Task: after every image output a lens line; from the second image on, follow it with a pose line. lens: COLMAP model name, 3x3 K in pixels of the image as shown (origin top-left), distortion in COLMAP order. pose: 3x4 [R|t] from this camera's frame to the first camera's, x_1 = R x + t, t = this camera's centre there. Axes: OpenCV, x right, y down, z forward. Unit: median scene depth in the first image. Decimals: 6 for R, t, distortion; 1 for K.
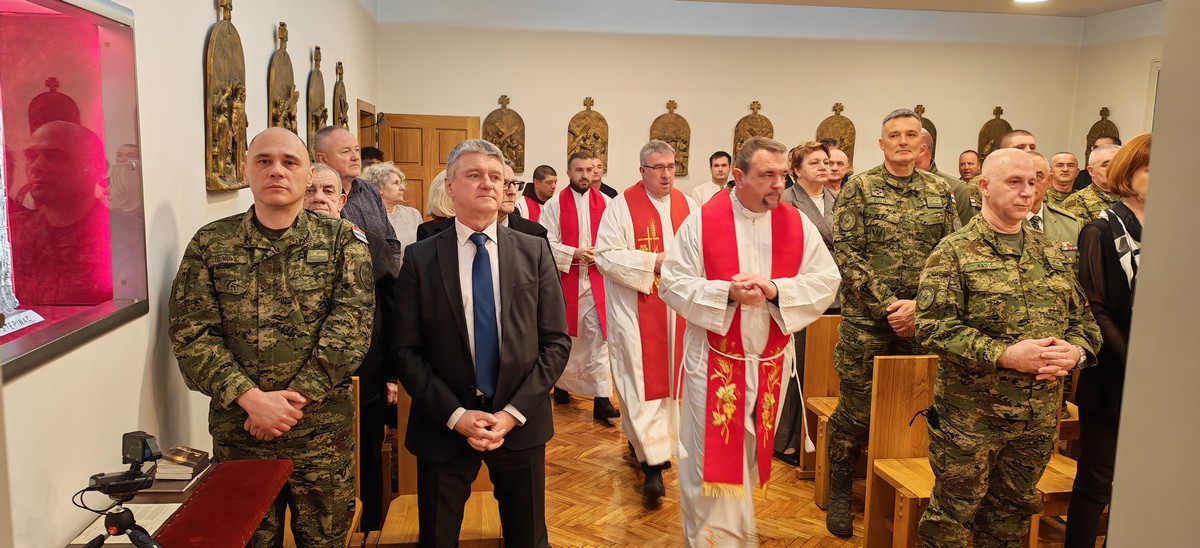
lens RADIAL K [[833.0, 0, 575.0], [0, 833.0, 291.6], [0, 0, 1]] dist [0.025822, -0.061006]
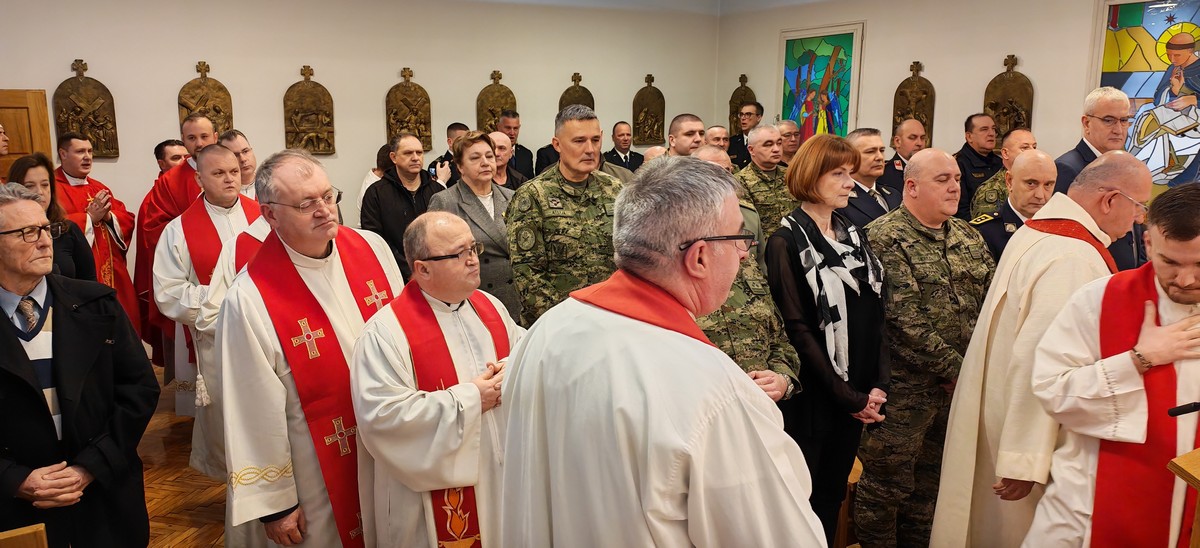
lens RADIAL K [[833.0, 0, 593.0], [0, 833.0, 272.7], [0, 0, 1]] dist [0.025822, -0.061006]
pose [[0.916003, -0.090915, 0.390734, 0.057230], [0.077996, 0.995757, 0.048843, -0.071126], [-0.393517, -0.014265, 0.919207, 0.184555]]
